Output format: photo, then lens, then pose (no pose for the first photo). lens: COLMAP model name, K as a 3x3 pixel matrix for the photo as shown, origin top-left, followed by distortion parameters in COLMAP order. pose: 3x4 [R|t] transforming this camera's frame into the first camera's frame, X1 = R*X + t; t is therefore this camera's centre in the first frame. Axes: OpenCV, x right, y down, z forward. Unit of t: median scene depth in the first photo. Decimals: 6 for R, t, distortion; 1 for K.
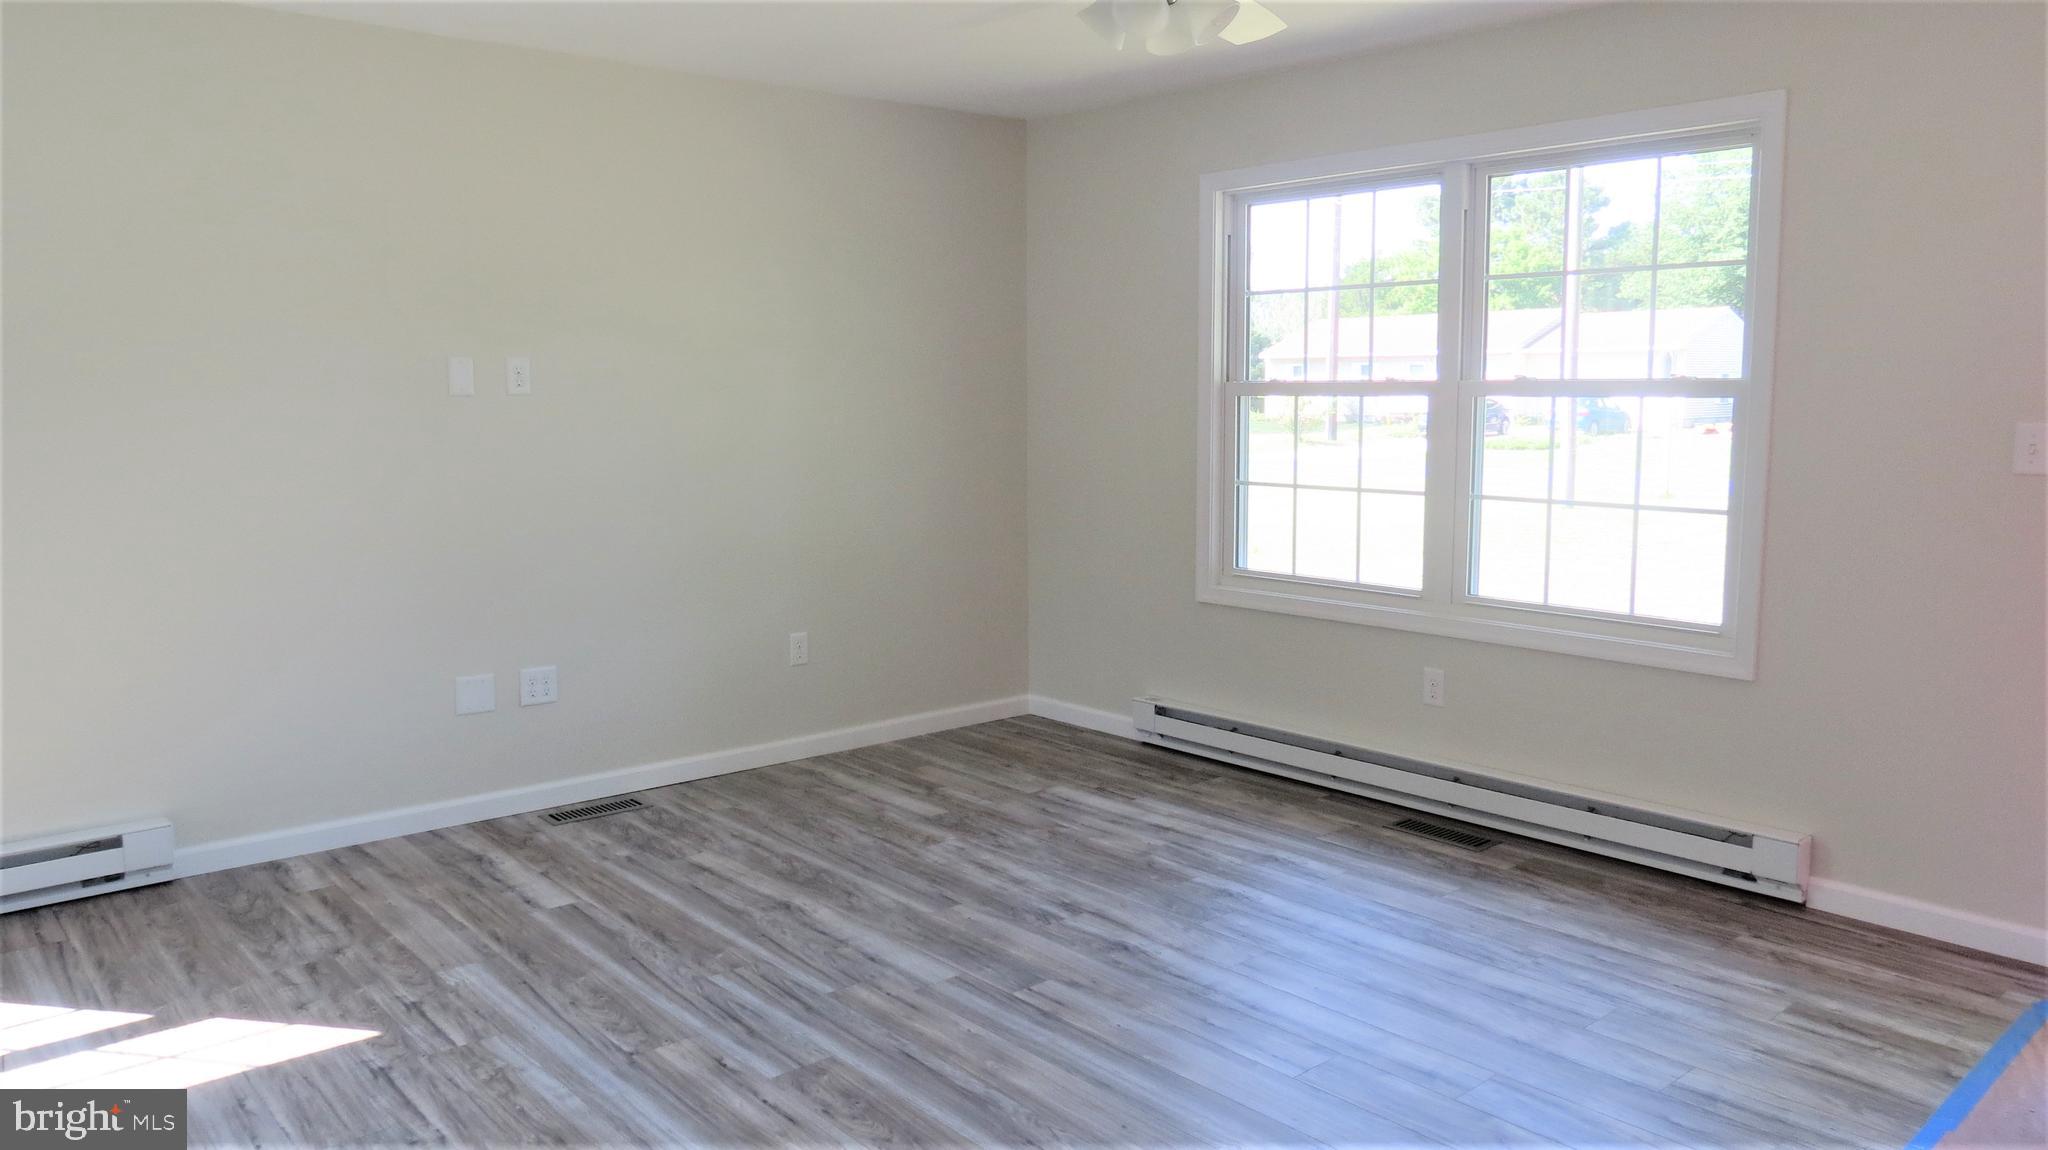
lens RADIAL K [[1459.2, 0, 1020.0], [0, 1459.2, 569.5], [0, 0, 1]] dist [-0.013680, -0.000794]
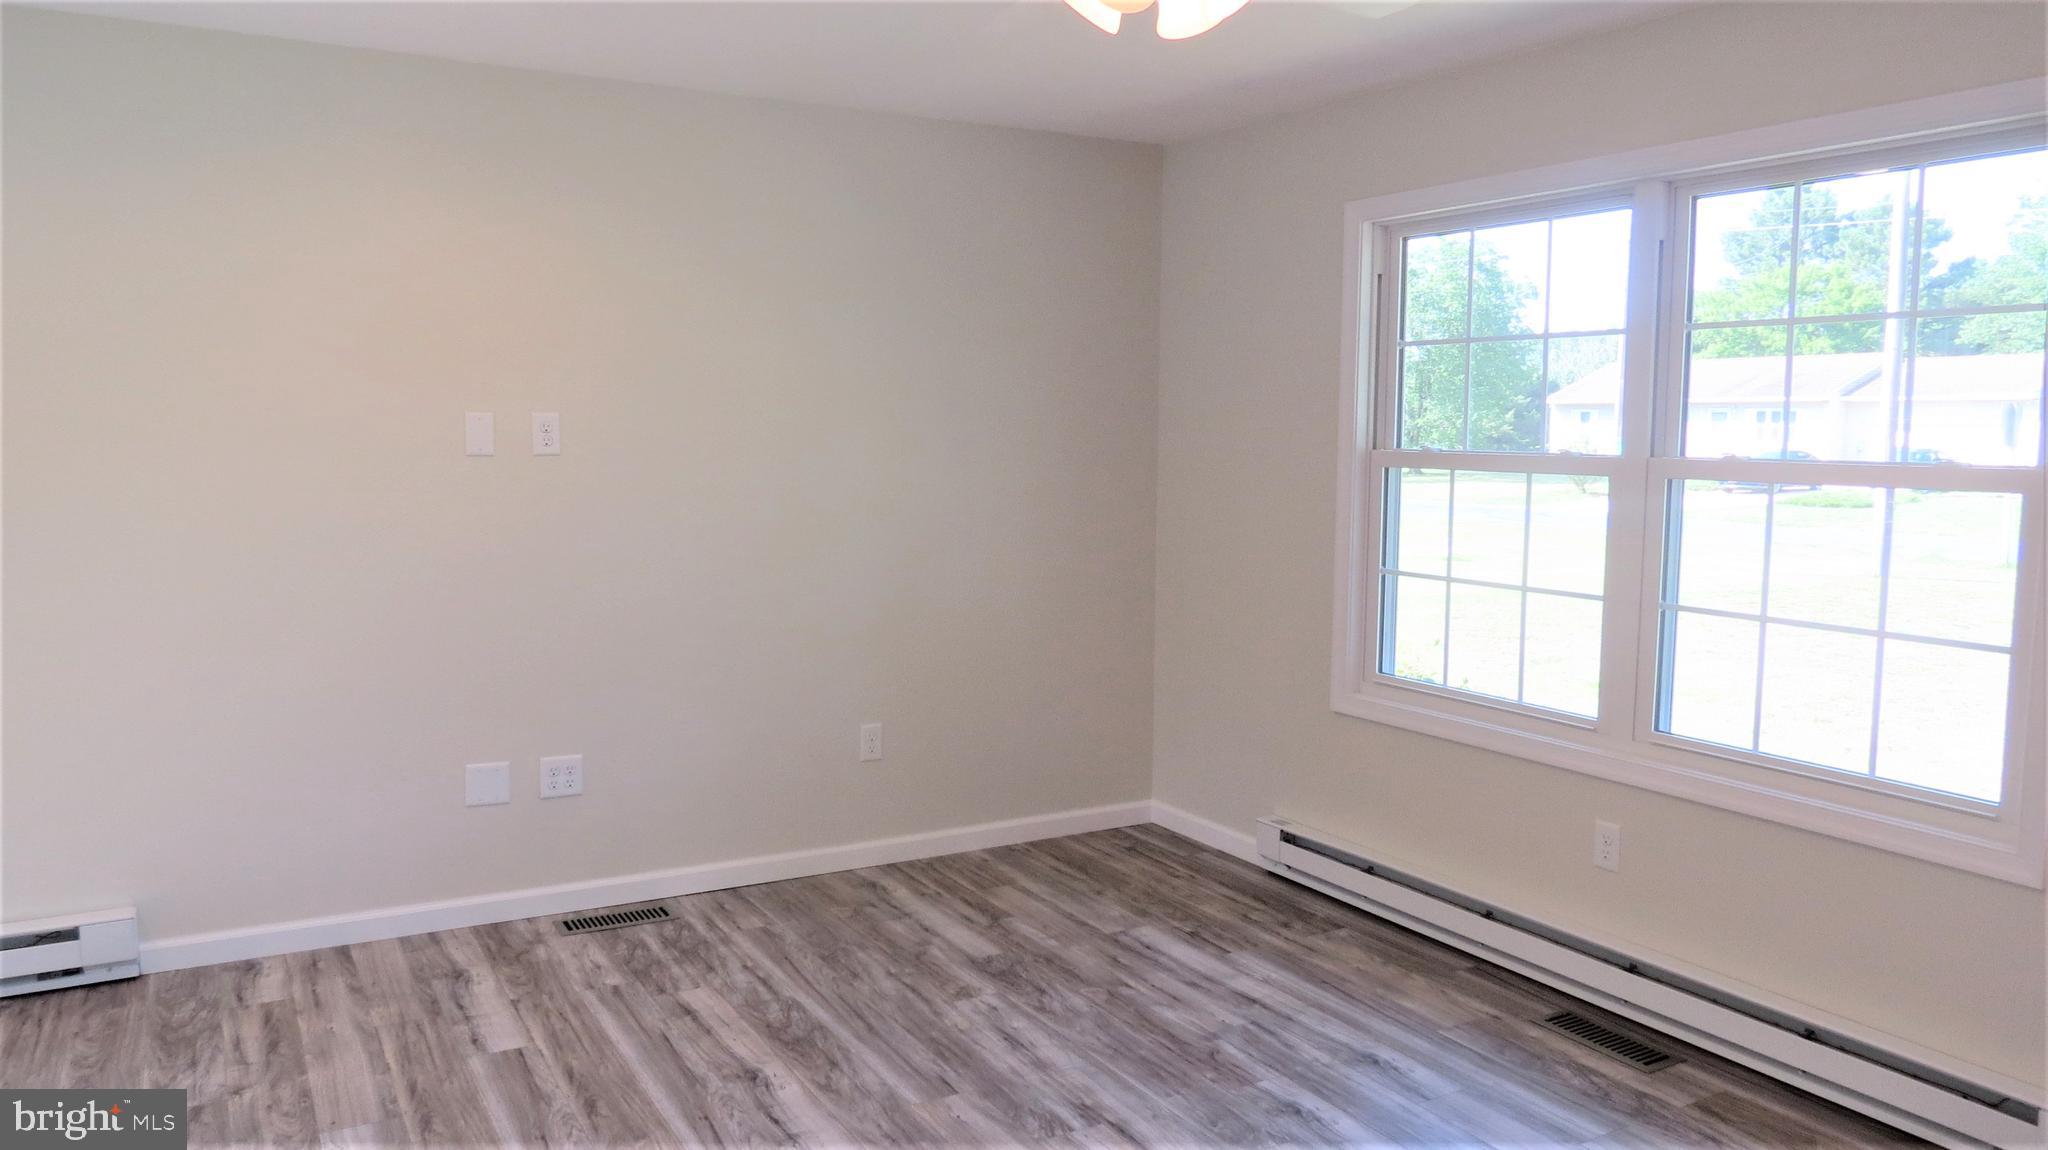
lens RADIAL K [[1459.2, 0, 1020.0], [0, 1459.2, 569.5], [0, 0, 1]] dist [-0.013680, -0.000794]
pose [[0.982114, 0.031707, -0.185596, 0.115581], [-0.036644, 0.999058, -0.023230, -0.038734], [0.184685, 0.029615, 0.982351, 0.169088]]
